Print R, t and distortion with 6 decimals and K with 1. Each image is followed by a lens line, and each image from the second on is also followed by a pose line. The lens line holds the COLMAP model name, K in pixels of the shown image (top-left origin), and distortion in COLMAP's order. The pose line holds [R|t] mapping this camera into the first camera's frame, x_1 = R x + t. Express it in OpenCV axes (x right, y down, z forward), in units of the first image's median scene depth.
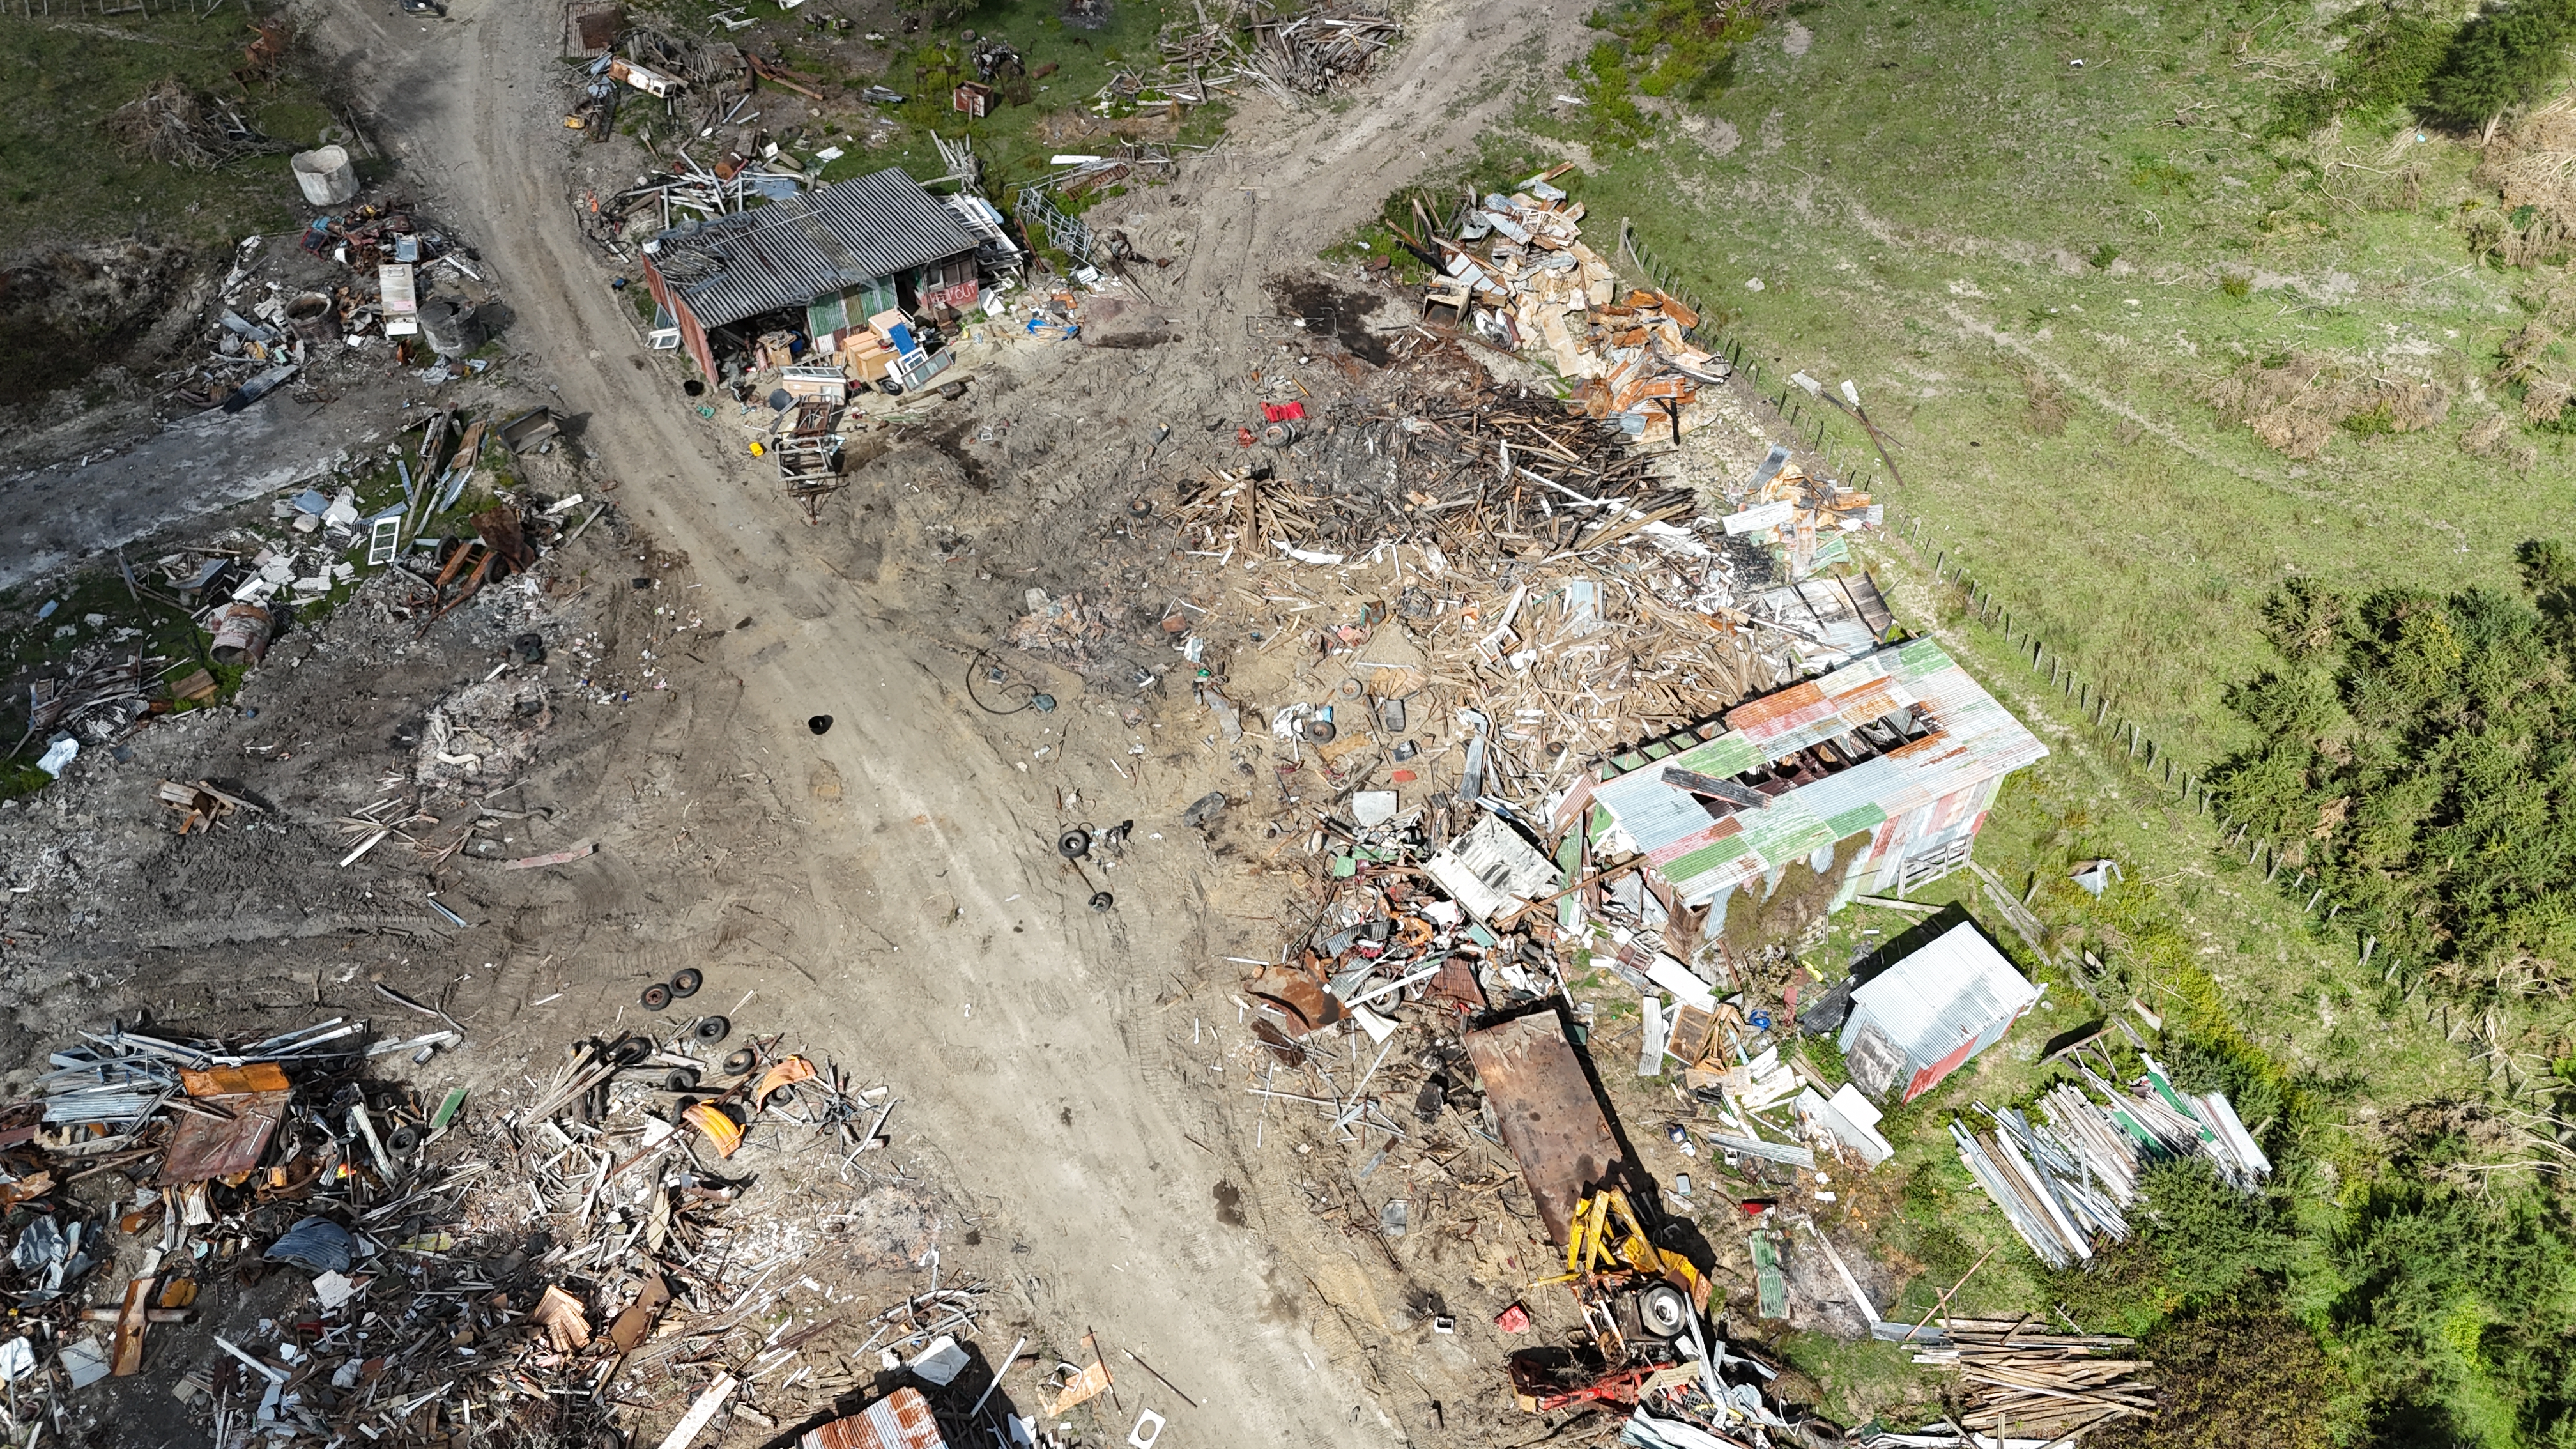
lens RADIAL K [[1904.3, 0, 1285.6], [0, 1904.3, 718.6], [0, 0, 1]] dist [0.075838, -0.071312]
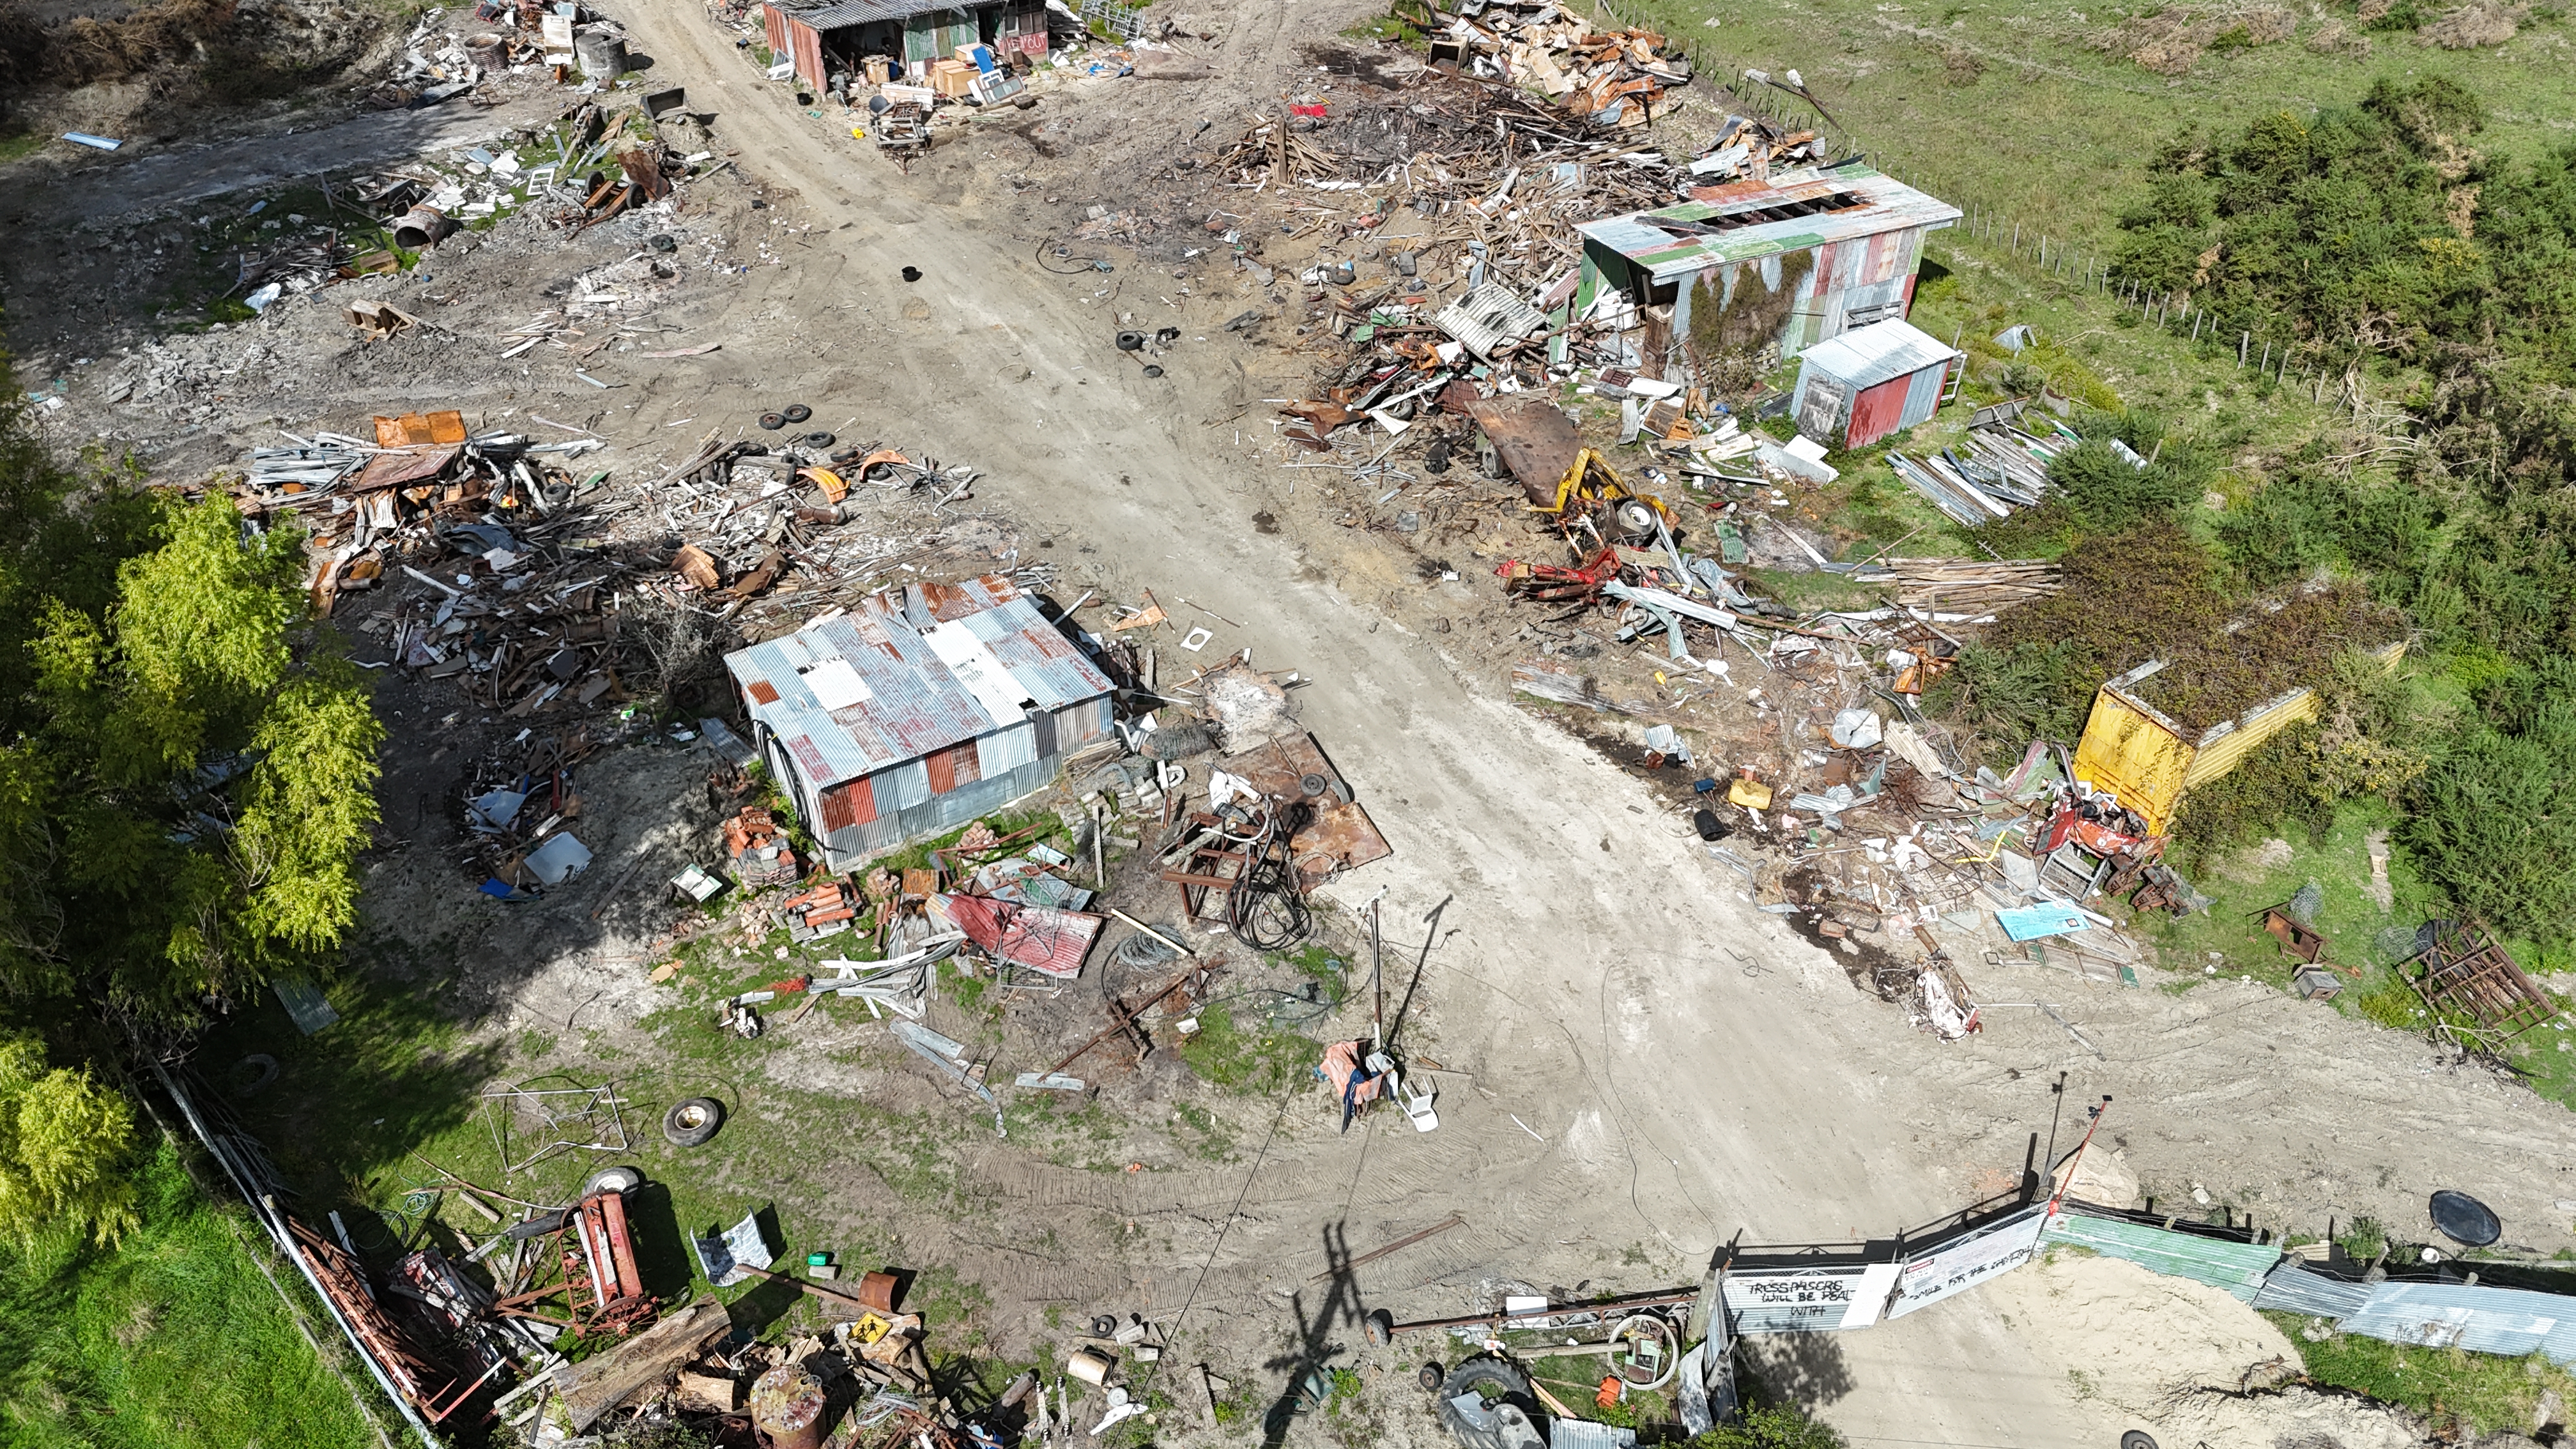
lens RADIAL K [[1904.3, 0, 1278.2], [0, 1904.3, 728.2], [0, 0, 1]] dist [0.075838, -0.071312]
pose [[0.999940, 0.001348, -0.010843, -0.007638], [-0.003251, 0.984122, -0.177461, 0.473168], [0.010432, 0.177486, 0.984068, -0.094203]]
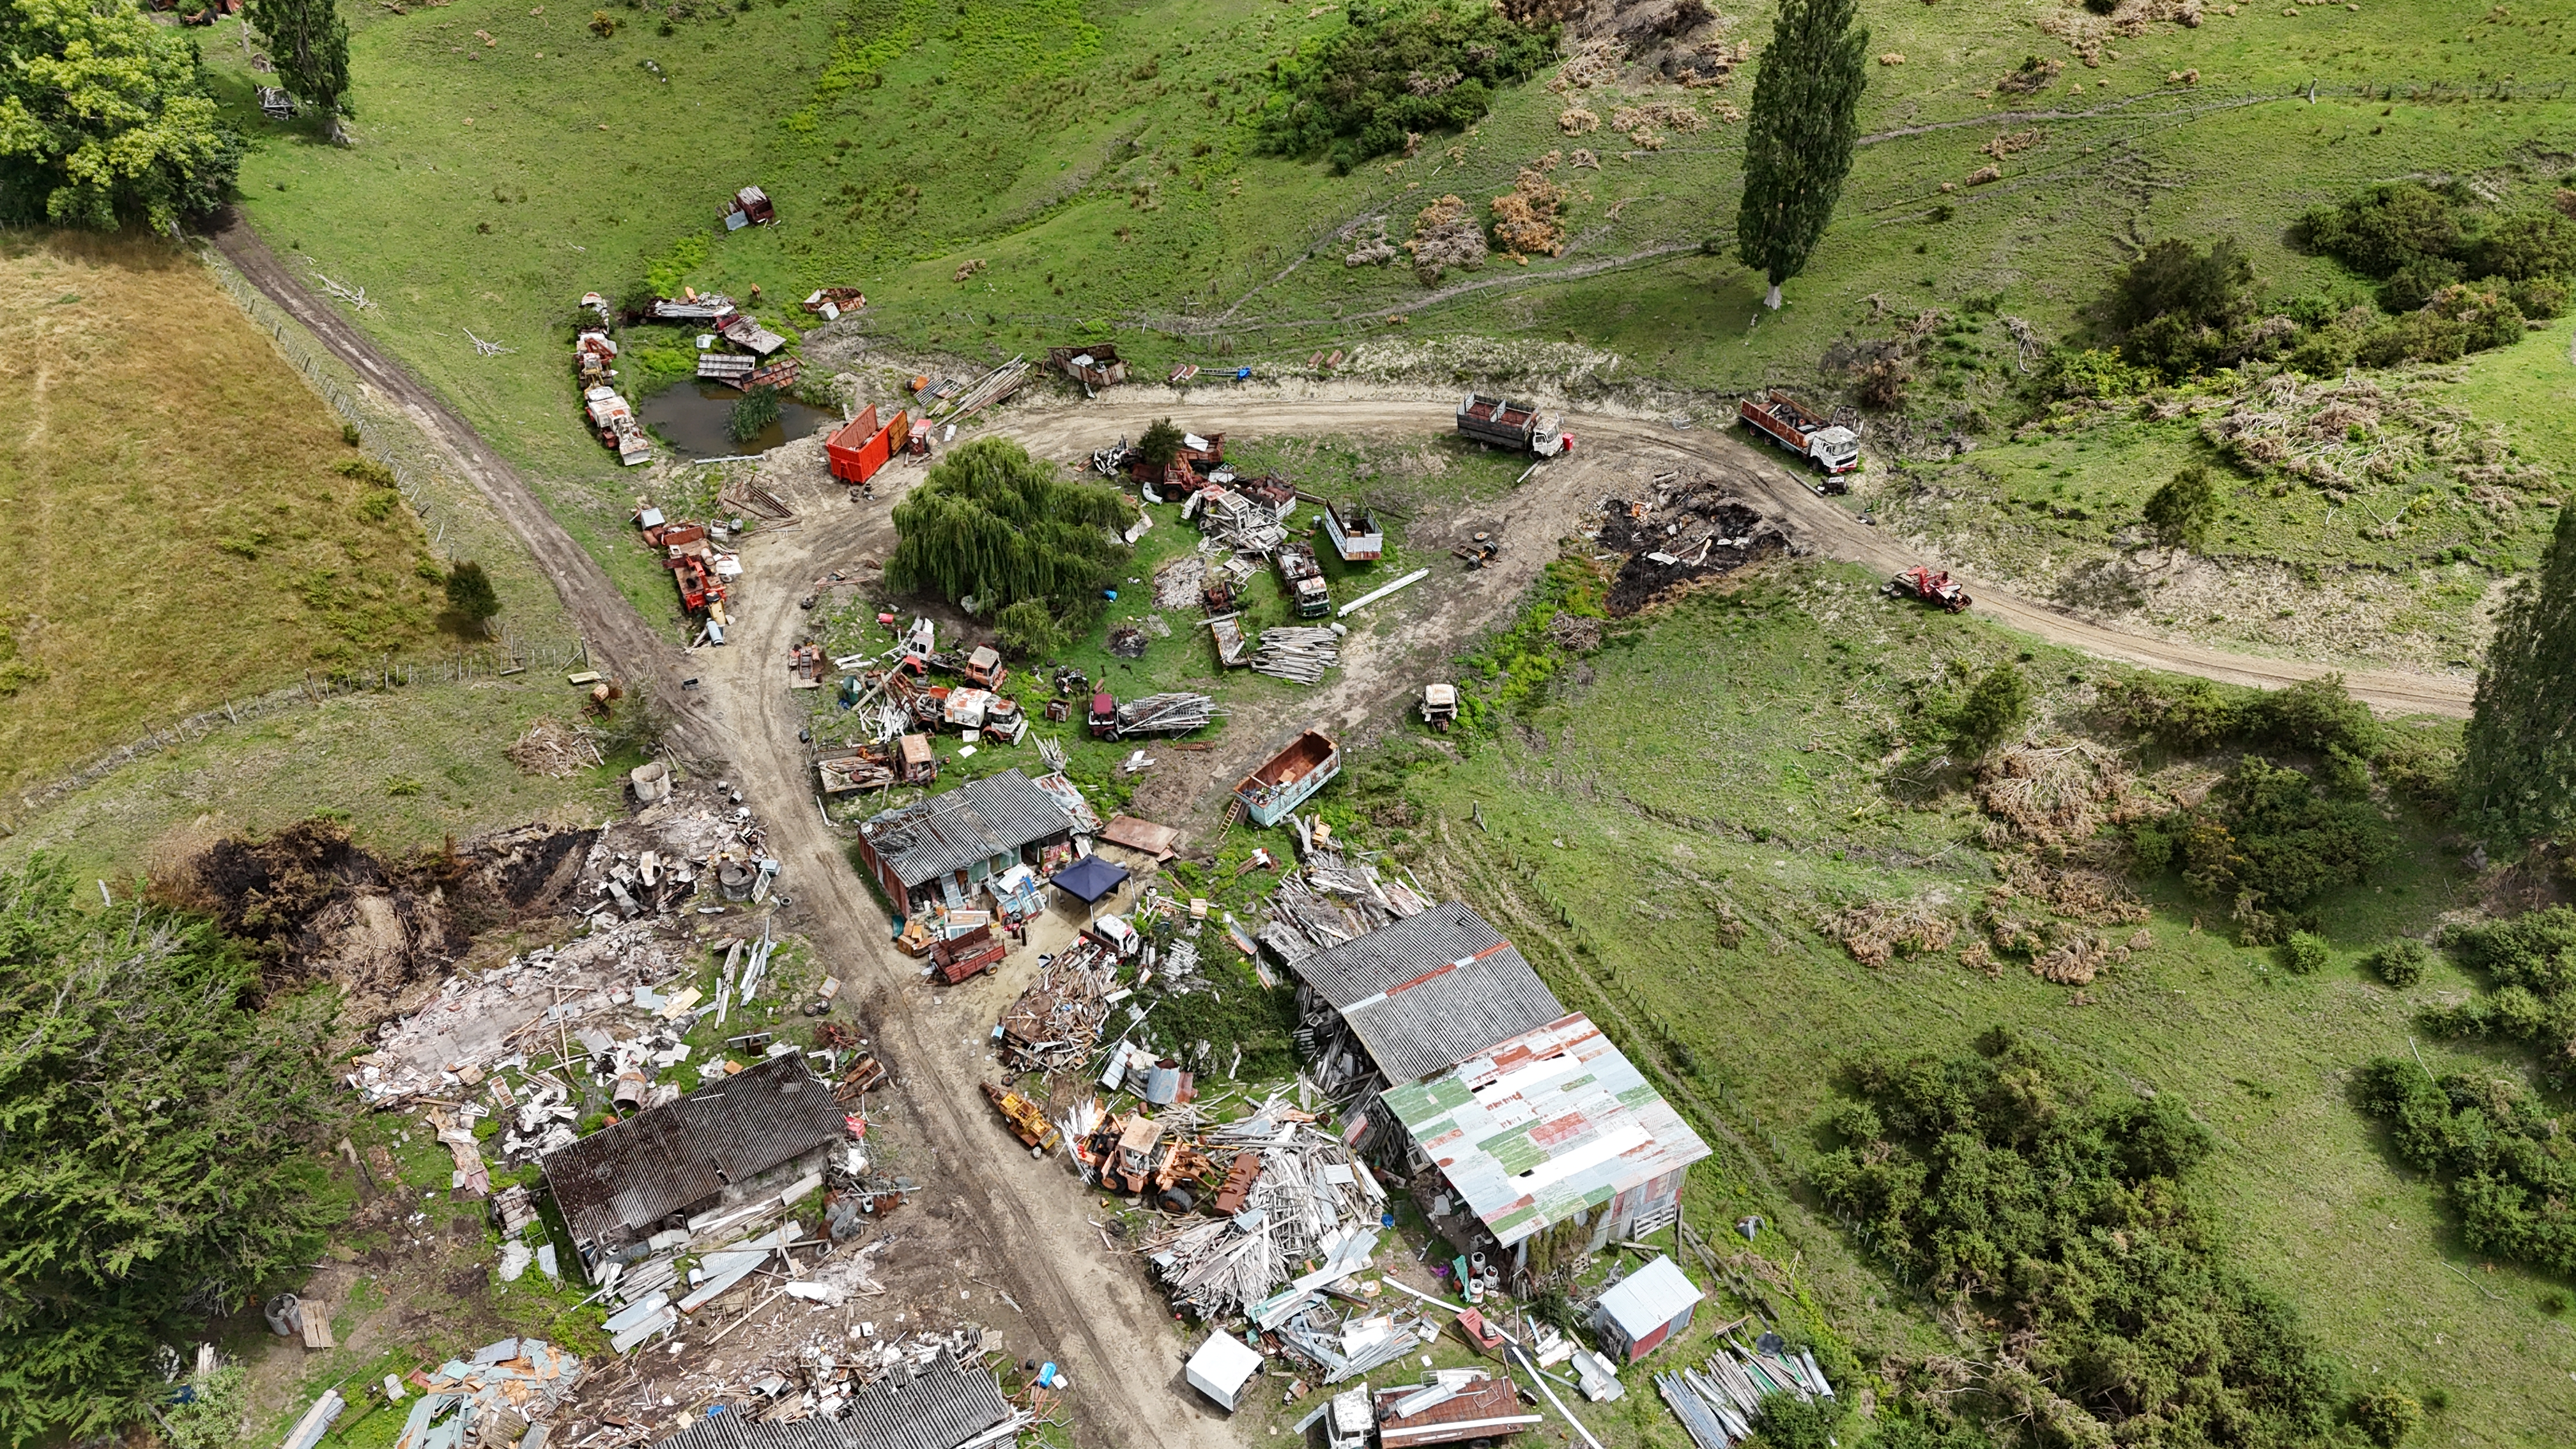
lens RADIAL K [[1904.3, 0, 1286.5], [0, 1904.3, 719.0], [0, 0, 1]] dist [0.075838, -0.071312]
pose [[0.999588, -0.009083, 0.027221, -0.029028], [0.013597, 0.985256, -0.170546, -0.069165], [-0.025270, 0.170846, 0.984974, -0.678403]]
